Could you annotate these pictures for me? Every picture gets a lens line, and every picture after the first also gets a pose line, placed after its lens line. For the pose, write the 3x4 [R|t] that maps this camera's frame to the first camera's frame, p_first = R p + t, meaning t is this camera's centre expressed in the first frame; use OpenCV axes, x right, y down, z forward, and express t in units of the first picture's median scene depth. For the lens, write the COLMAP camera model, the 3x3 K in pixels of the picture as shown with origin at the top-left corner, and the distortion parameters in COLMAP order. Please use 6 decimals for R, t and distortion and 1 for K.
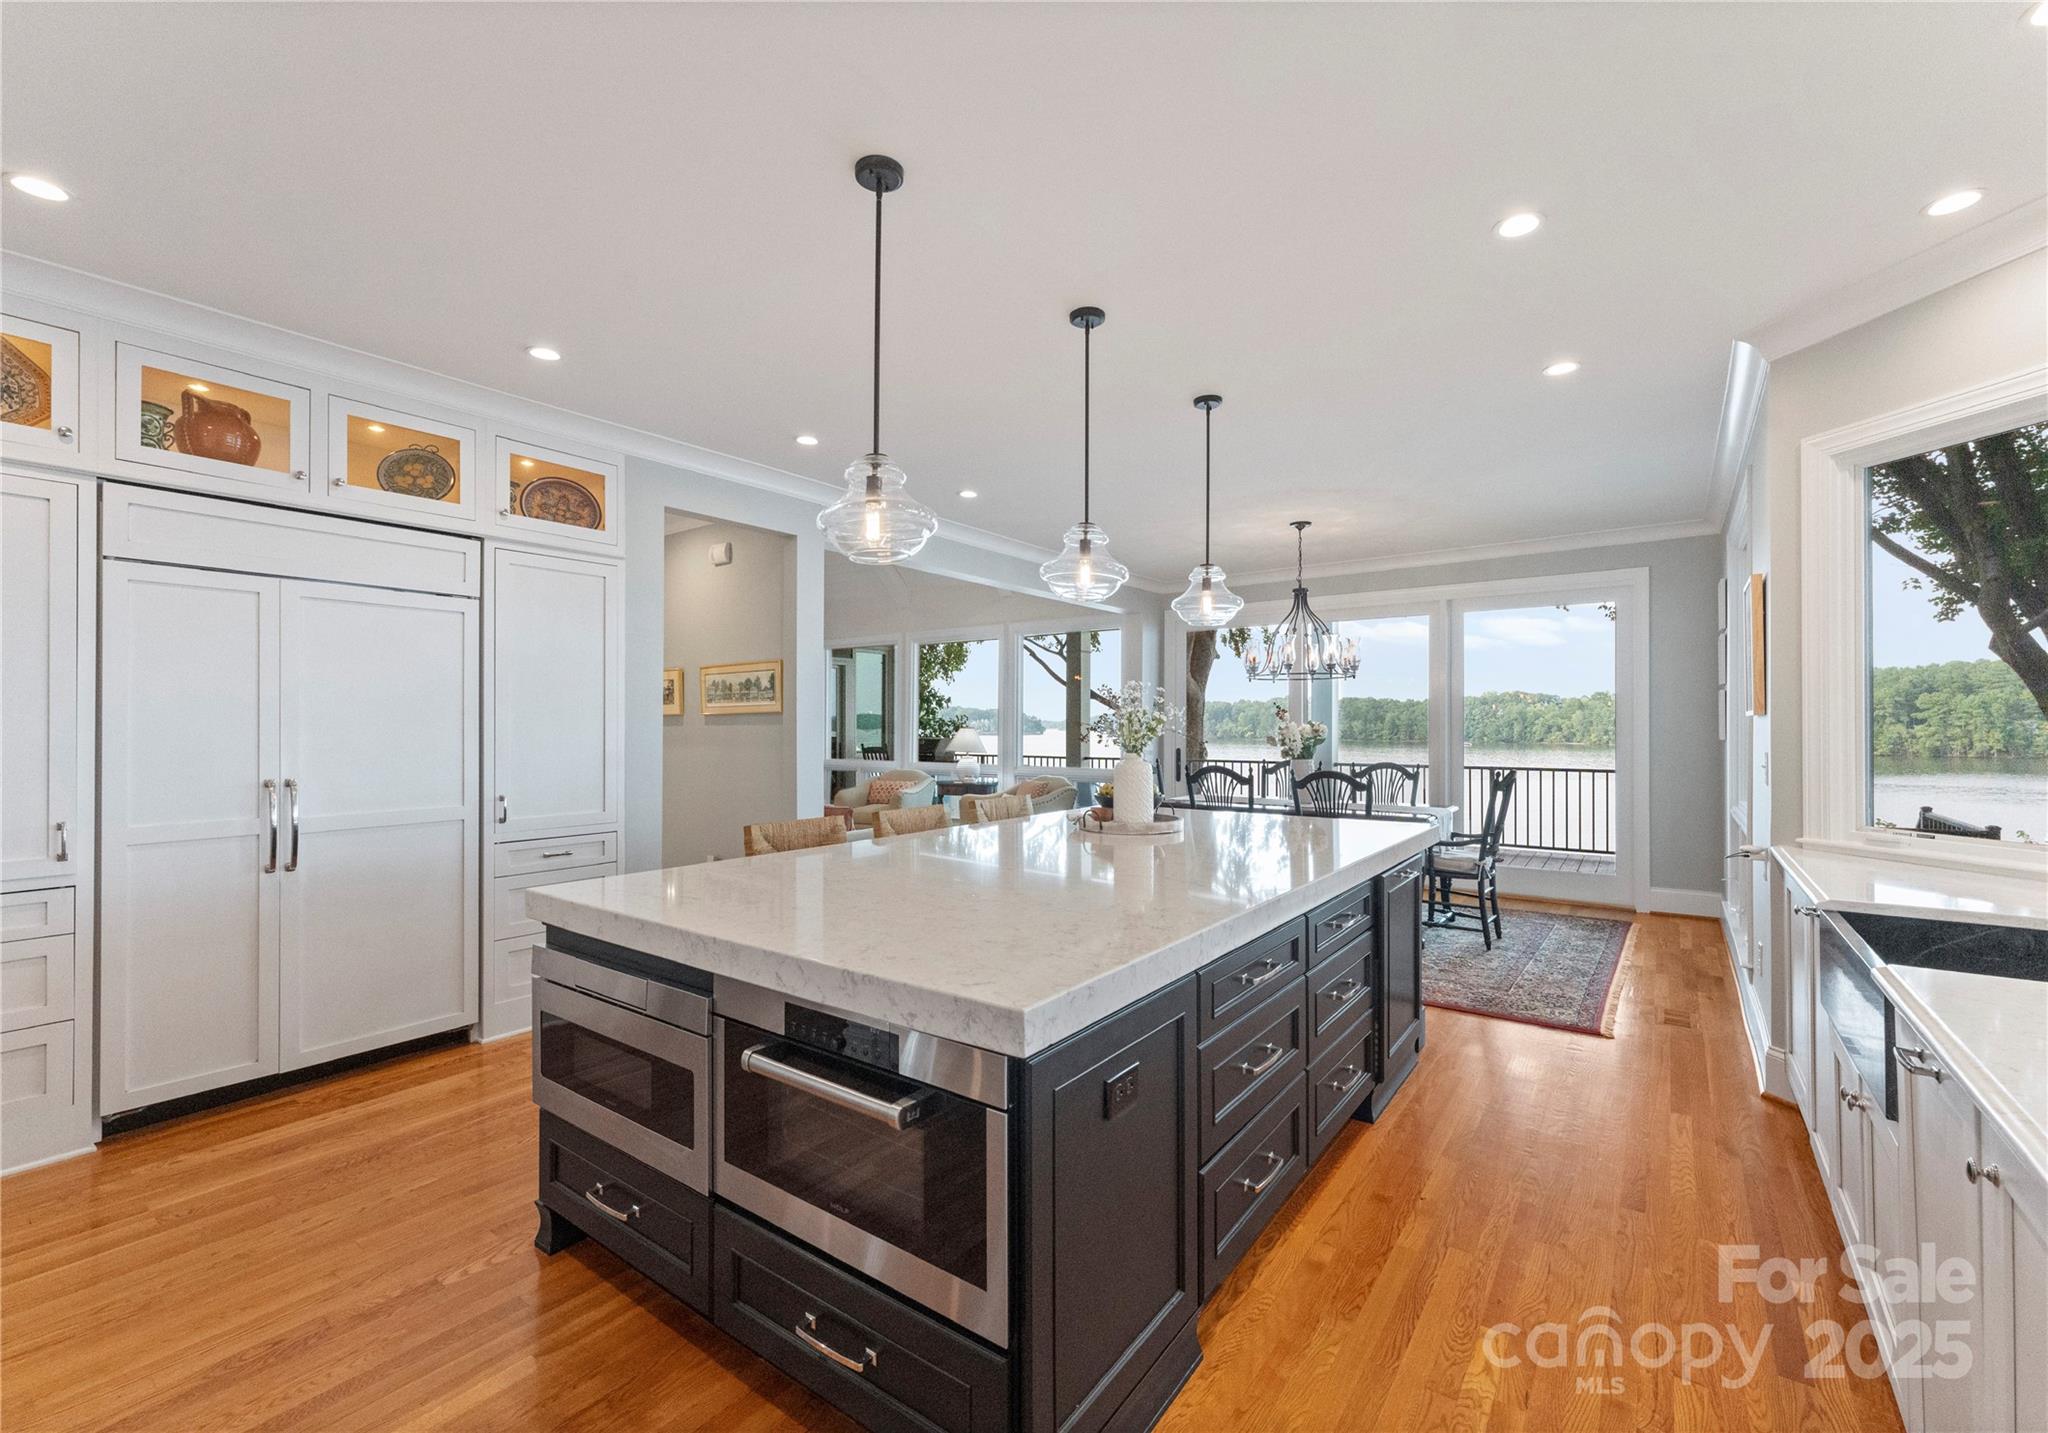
lens RADIAL K [[874.5, 0, 1025.9], [0, 874.5, 727.1], [0, 0, 1]] dist [0.004358, 0.000504]
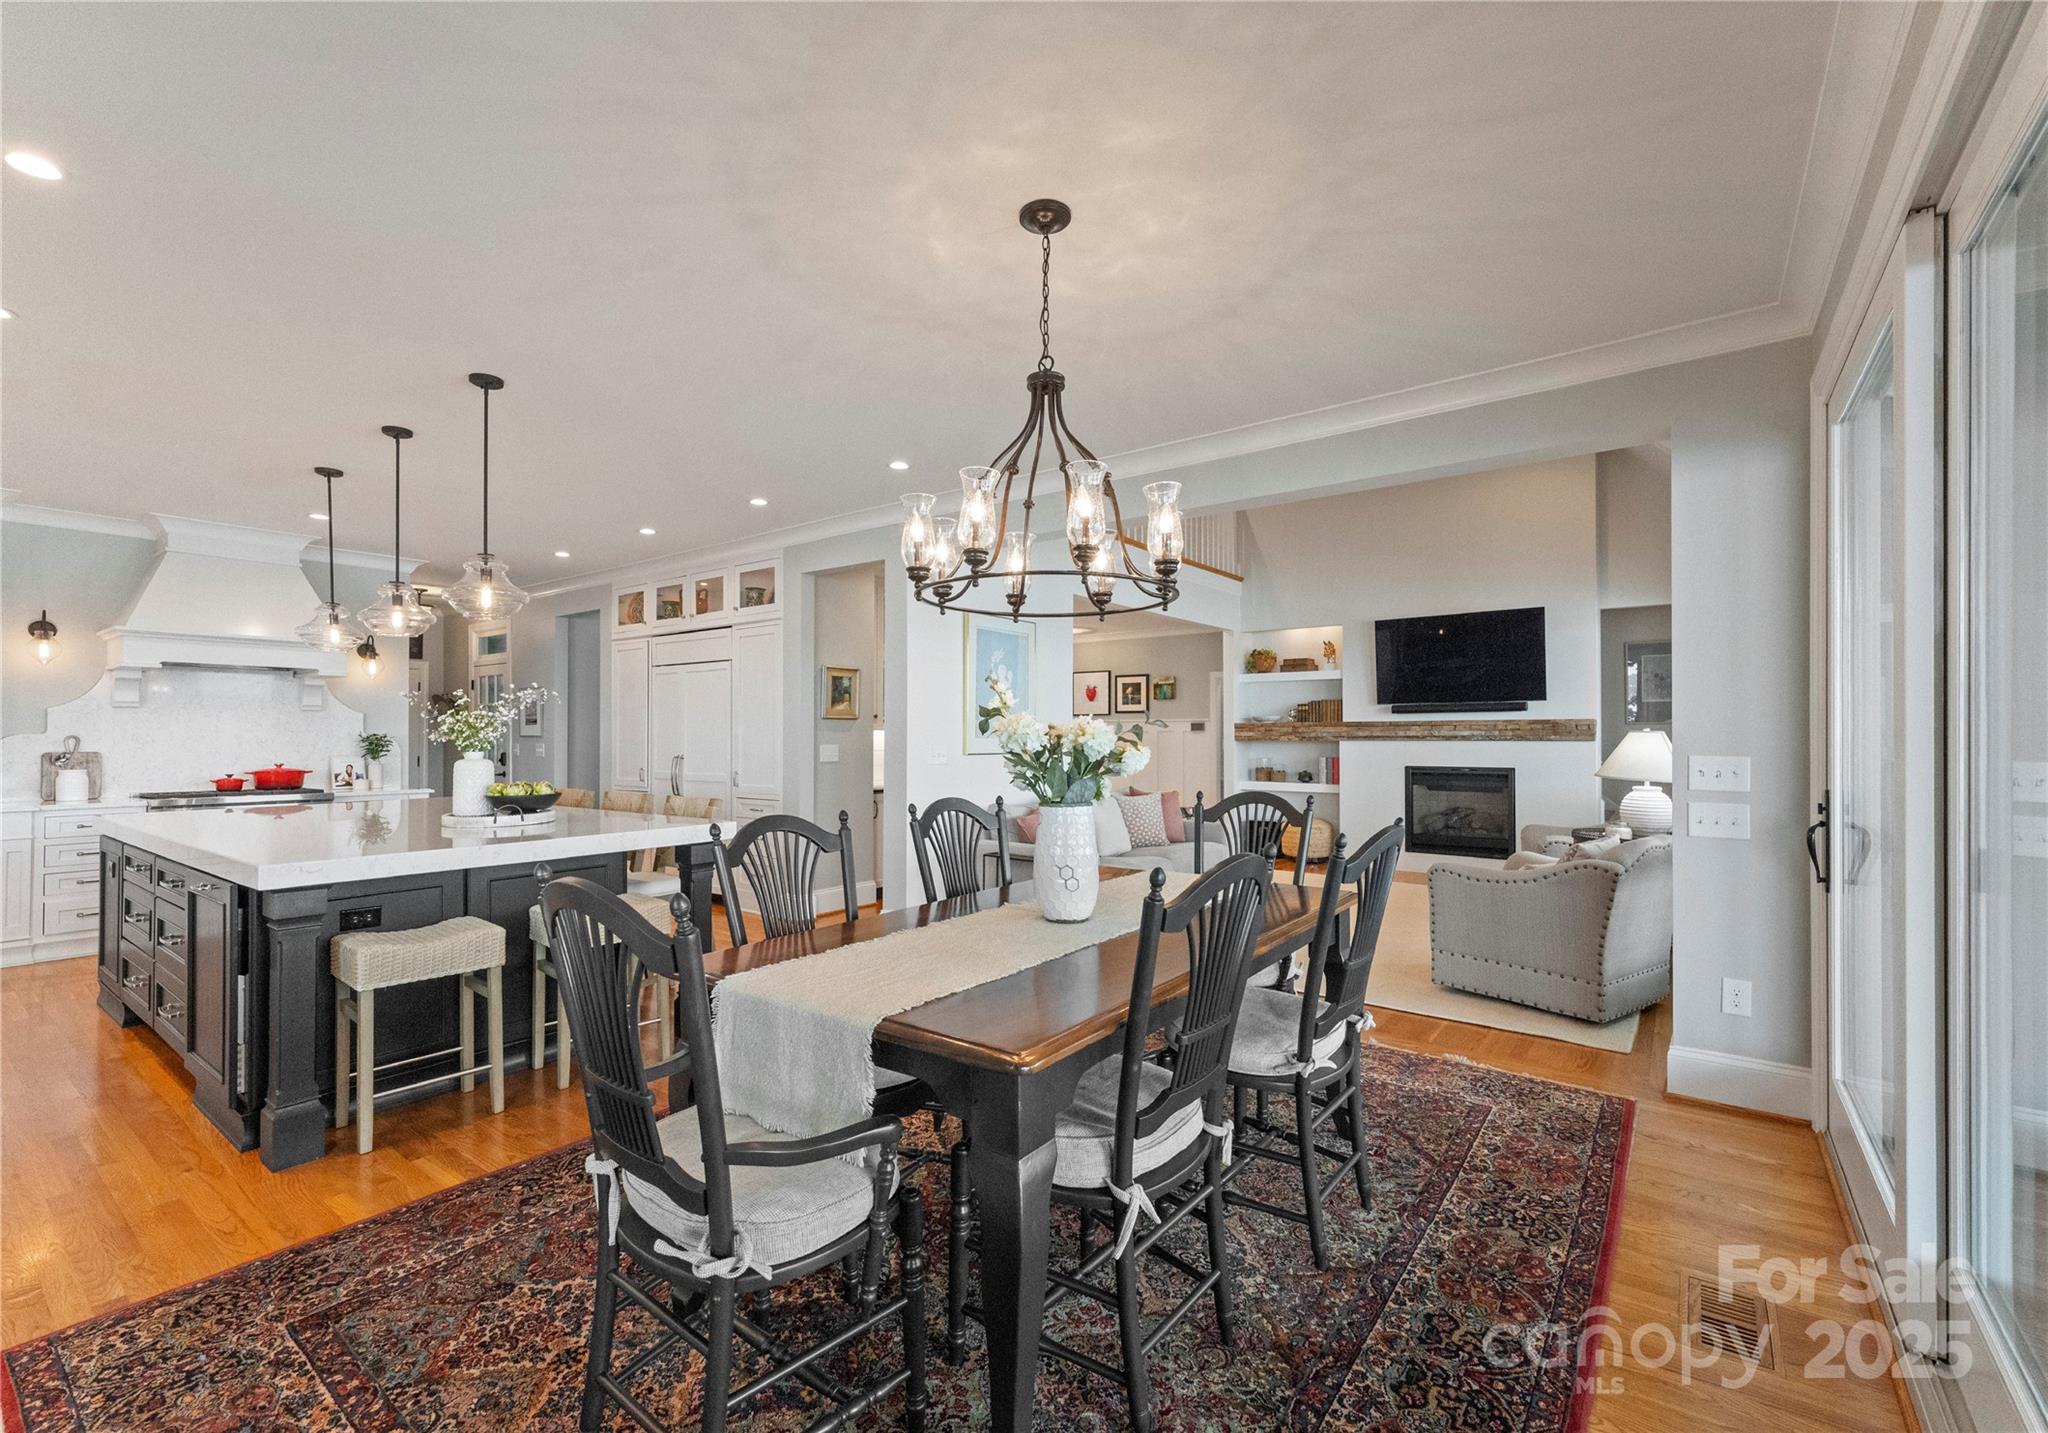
lens RADIAL K [[874.5, 0, 1025.9], [0, 874.5, 727.1], [0, 0, 1]] dist [0.004358, 0.000504]
pose [[-0.006510, -0.010223, -0.999927, 0.412267], [-0.000947, 0.999947, -0.010217, 0.002983], [0.999978, 0.000880, -0.006519, 0.573421]]
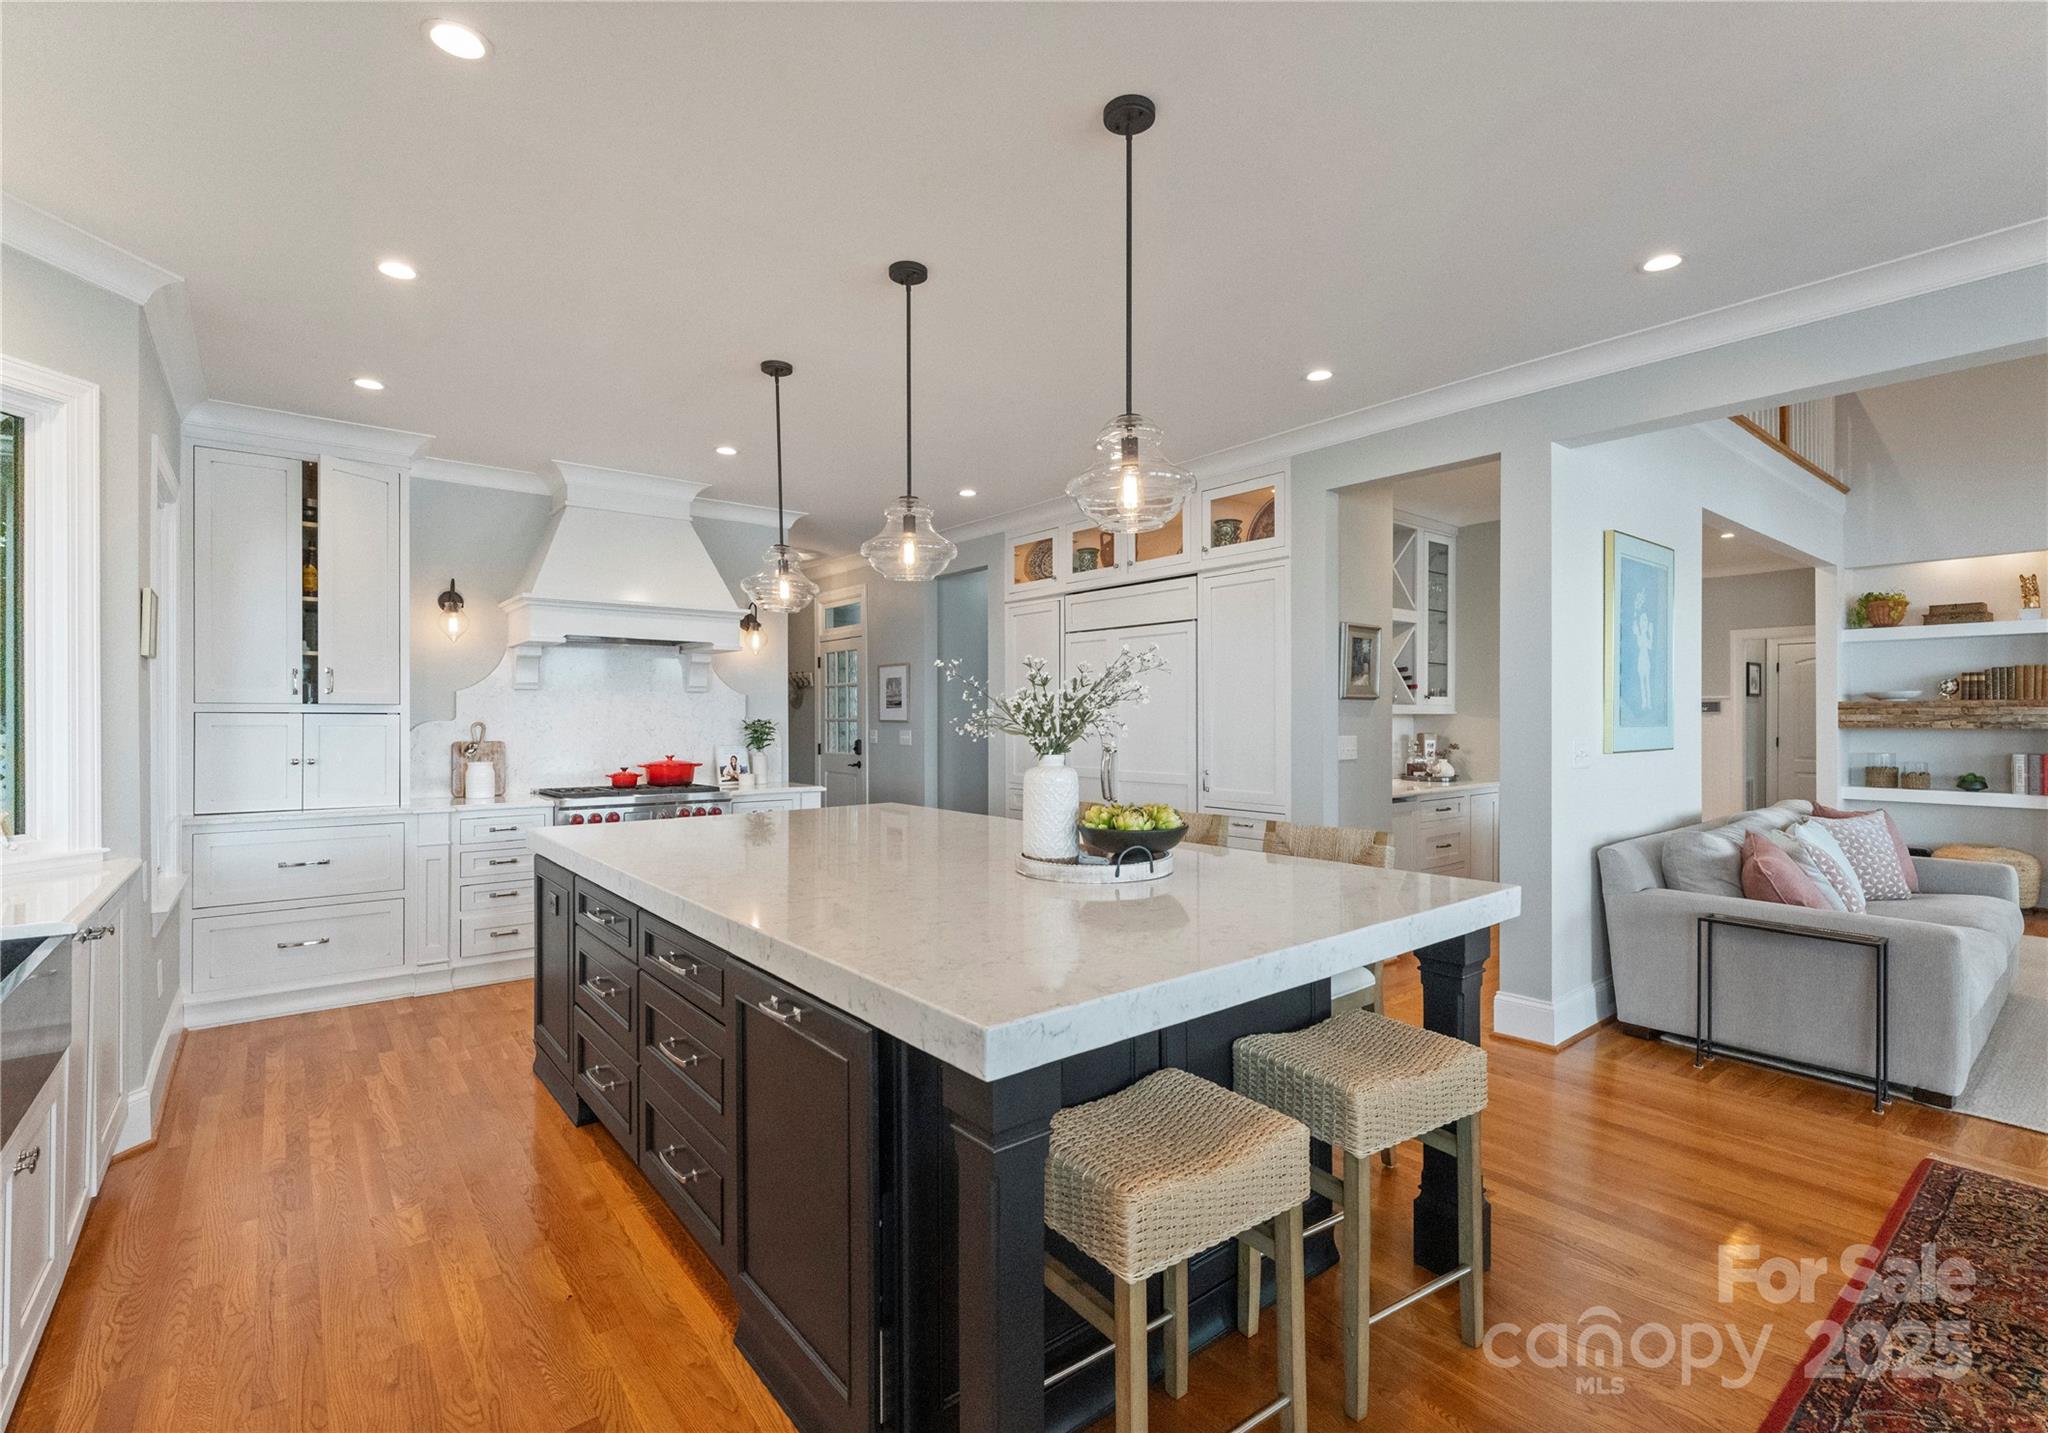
lens RADIAL K [[920.5, 0, 1024.0], [0, 920.5, 716.5], [0, 0, 1]] dist [0.001515, 0.000146]
pose [[-0.251466, -0.000225, -0.967866, 0.279438], [-0.000188, 1.000000, -0.000183, 0.000043], [0.967866, 0.000136, -0.251466, 0.390529]]
